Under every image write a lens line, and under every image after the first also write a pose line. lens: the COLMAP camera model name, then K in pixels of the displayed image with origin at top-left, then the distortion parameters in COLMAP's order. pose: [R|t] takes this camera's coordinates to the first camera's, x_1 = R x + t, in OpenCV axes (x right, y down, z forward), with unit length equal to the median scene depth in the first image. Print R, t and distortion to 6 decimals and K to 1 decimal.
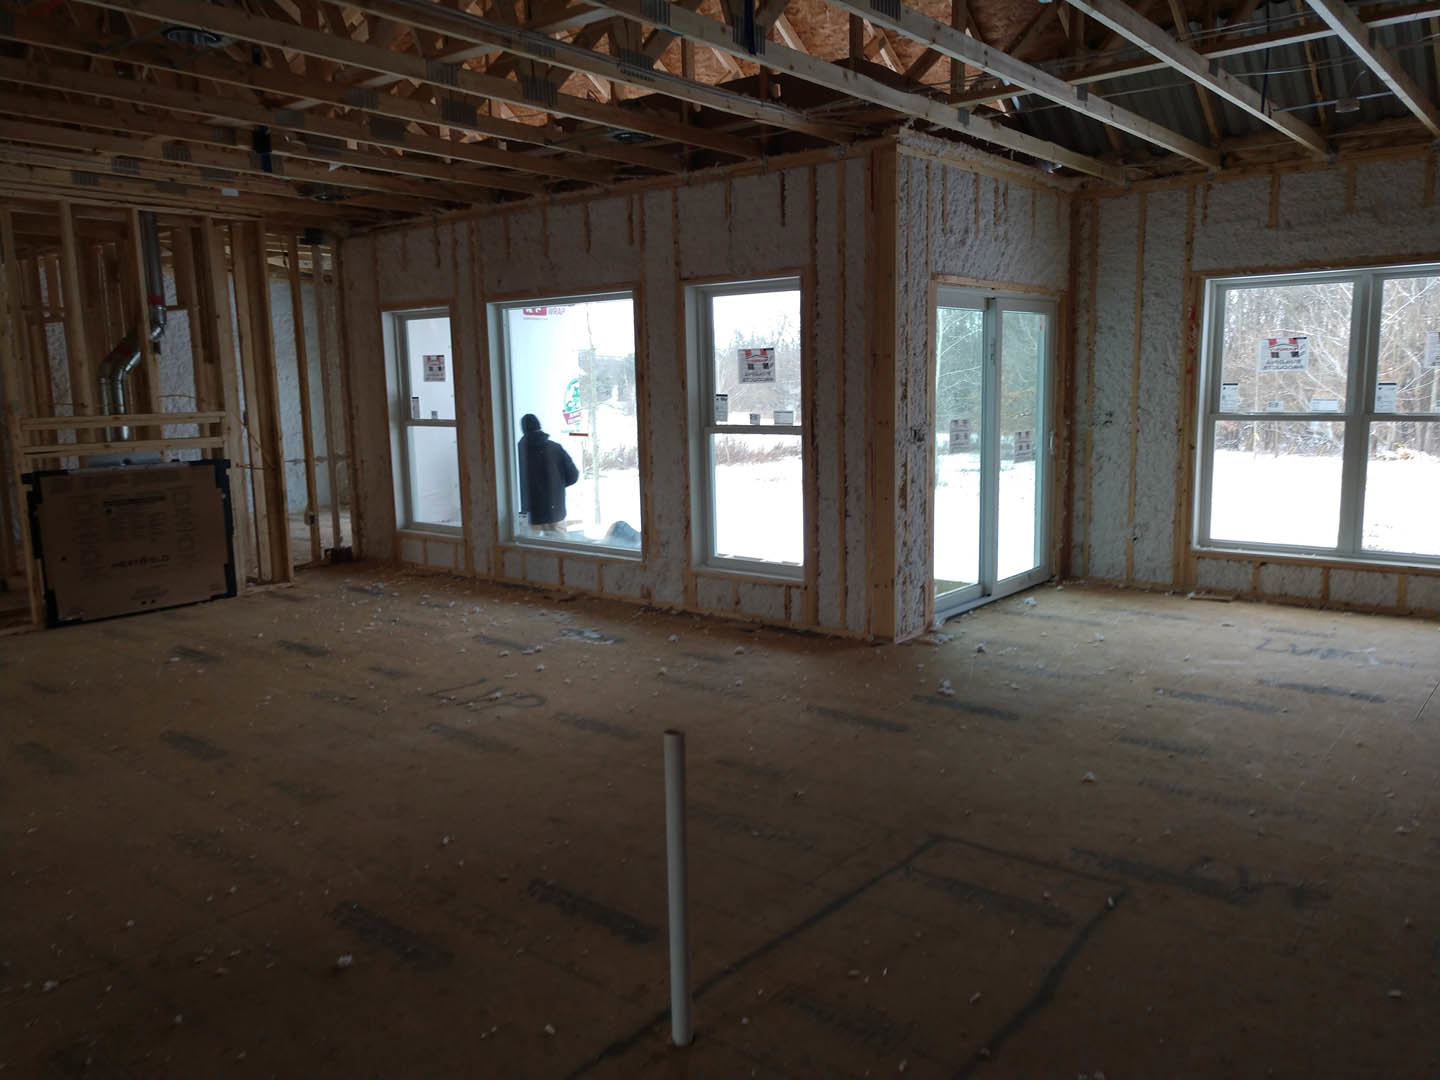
lens RADIAL K [[1098.0, 0, 714.4], [0, 1098.0, 535.0], [0, 0, 1]] dist [0.026746, -0.001931]
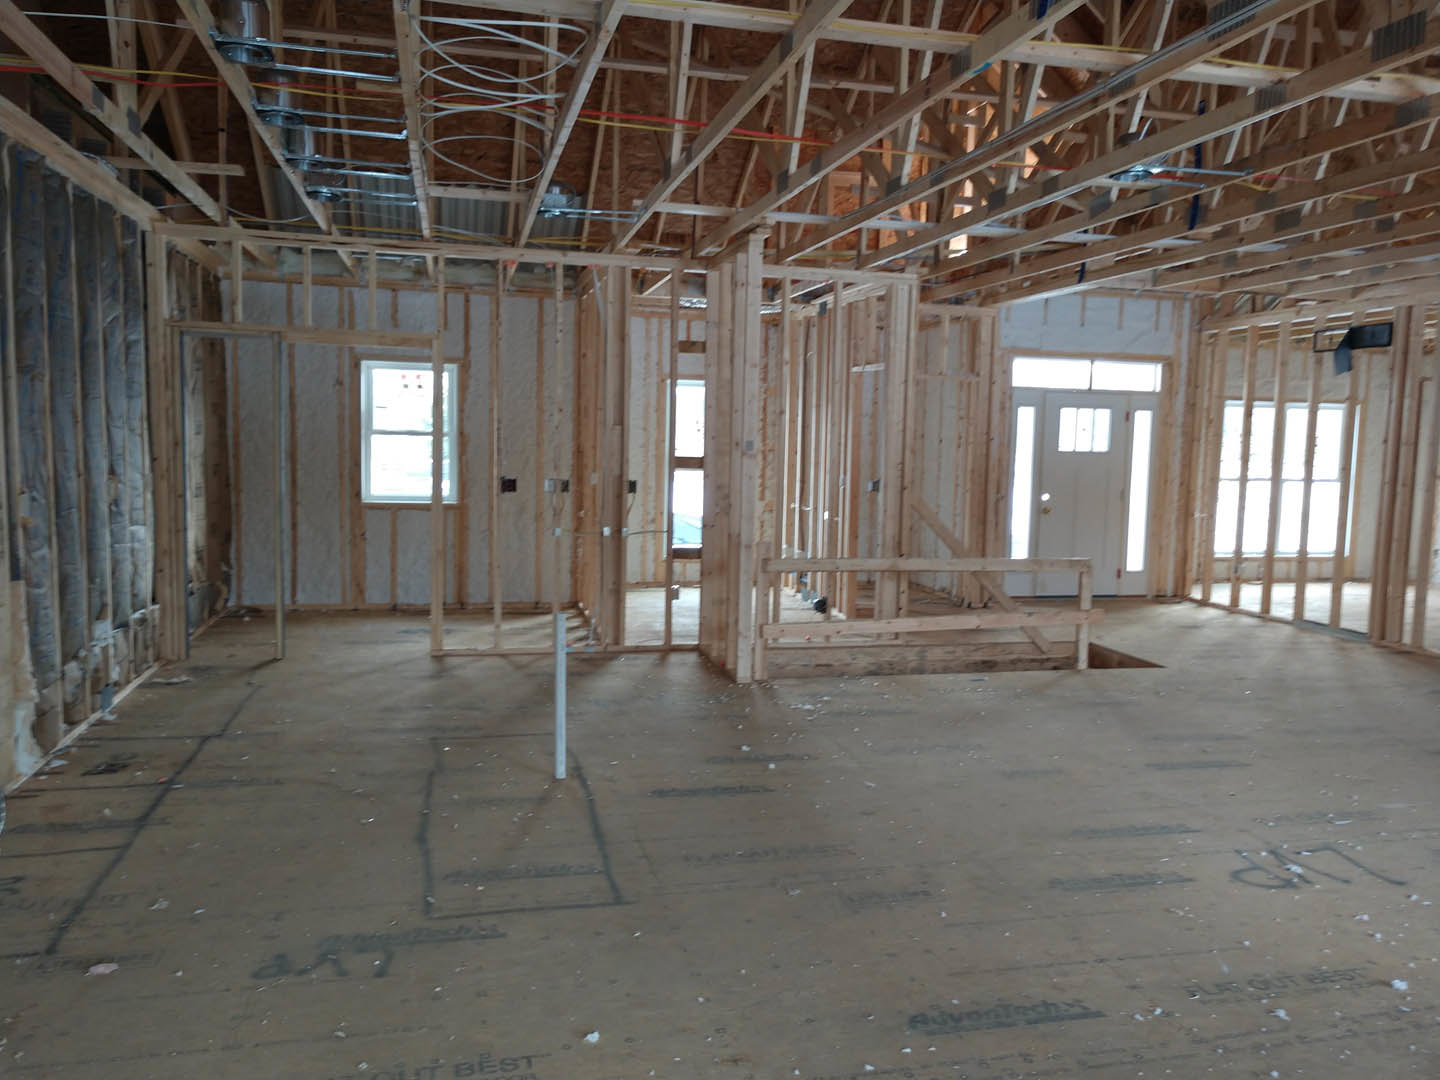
lens RADIAL K [[1098.0, 0, 721.5], [0, 1098.0, 540.5], [0, 0, 1]] dist [0.026746, -0.001931]
pose [[-0.596903, 0.080139, -0.798301, 0.467809], [-0.127109, 0.972987, 0.192716, -0.127172], [0.792181, 0.216504, -0.570592, 0.798184]]
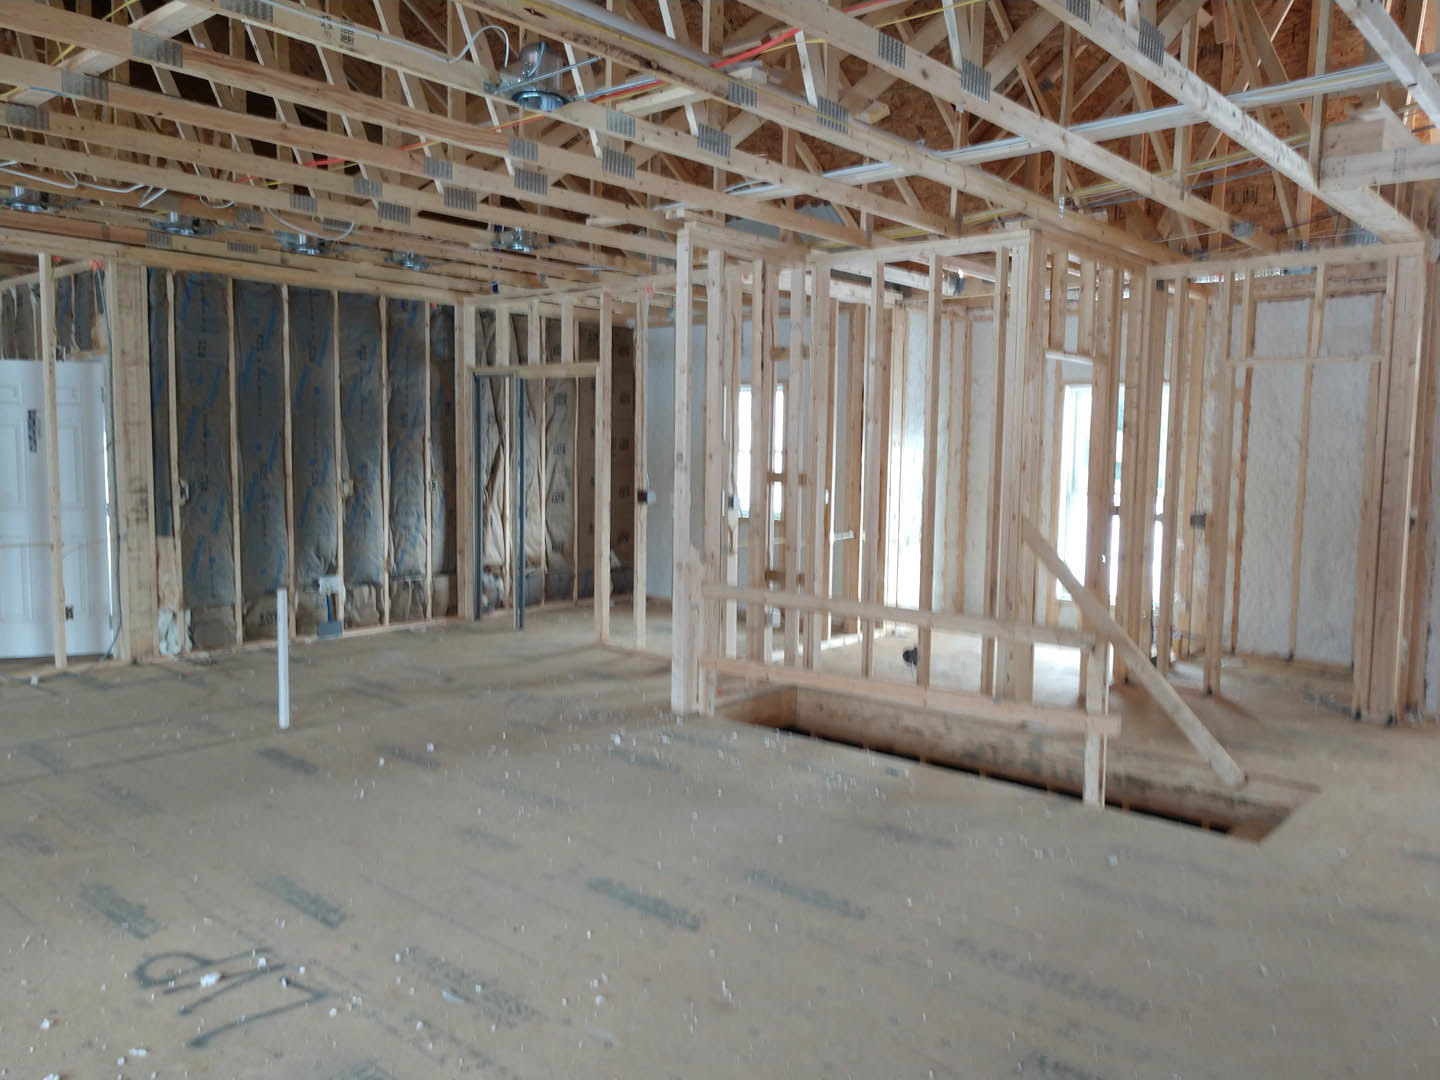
lens RADIAL K [[1098.0, 0, 711.3], [0, 1098.0, 540.9], [0, 0, 1]] dist [0.026746, -0.001931]
pose [[-0.999314, 0.005200, 0.036678, -0.364350], [0.013388, 0.973878, 0.226676, -0.159048], [-0.034541, 0.227011, -0.973279, 1.126441]]
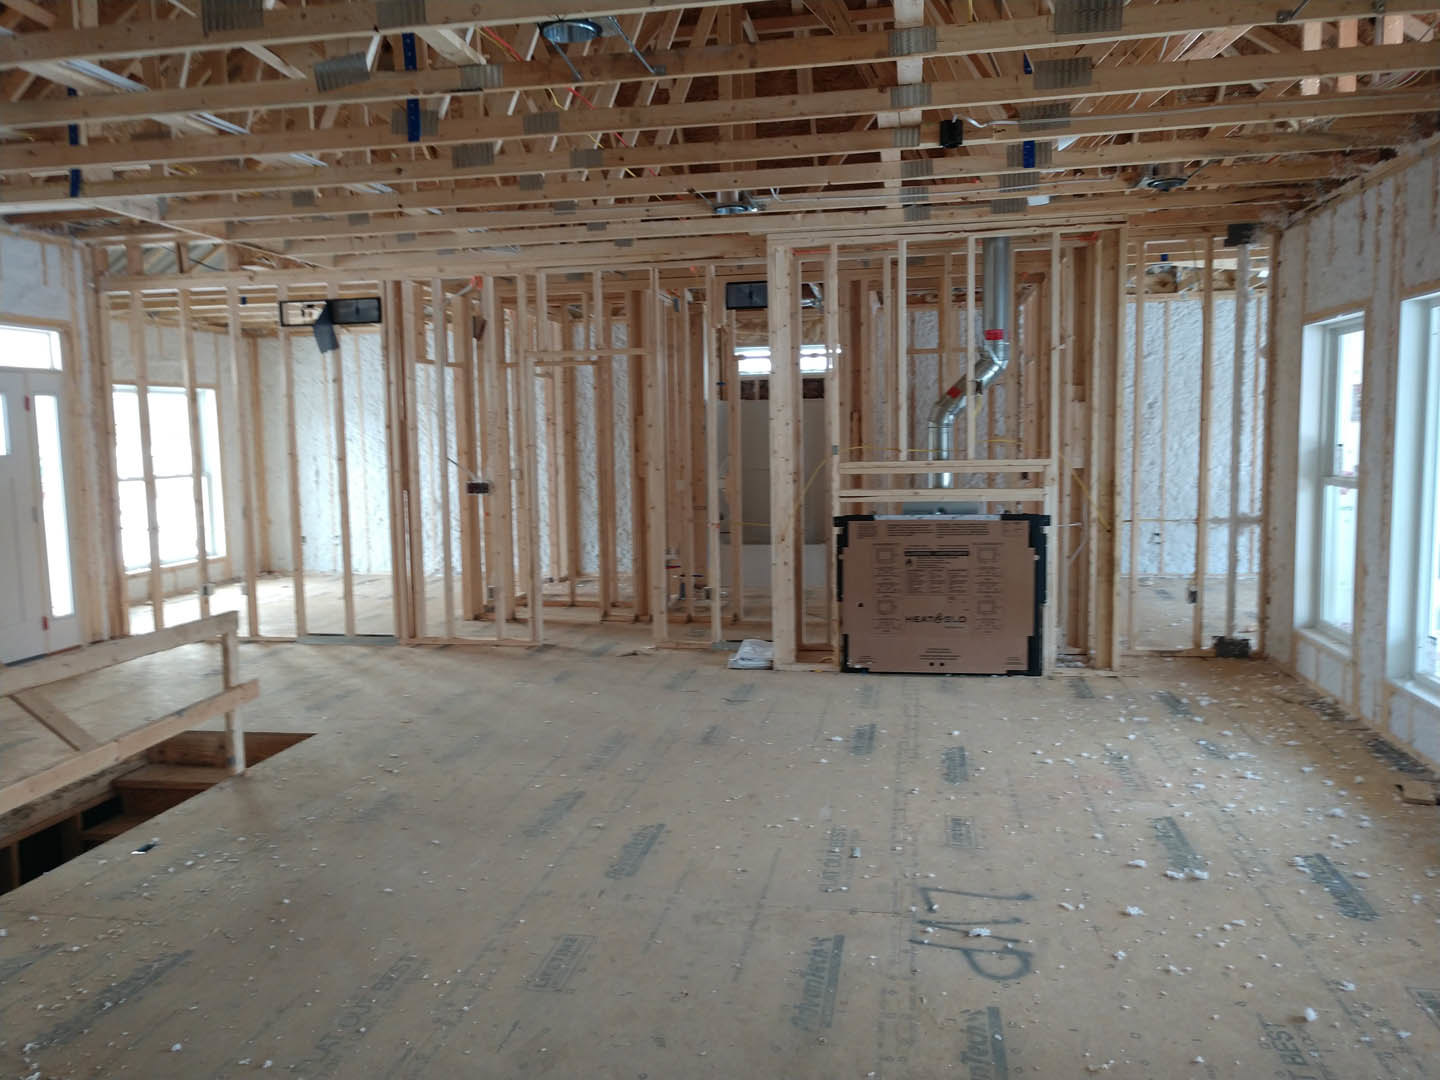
lens RADIAL K [[1098.0, 0, 714.6], [0, 1098.0, 533.9], [0, 0, 1]] dist [0.026746, -0.001931]
pose [[0.485717, 0.091933, -0.869269, 0.191610], [-0.113364, 0.992680, 0.041641, -0.067014], [0.866734, 0.078319, 0.492583, 0.398815]]
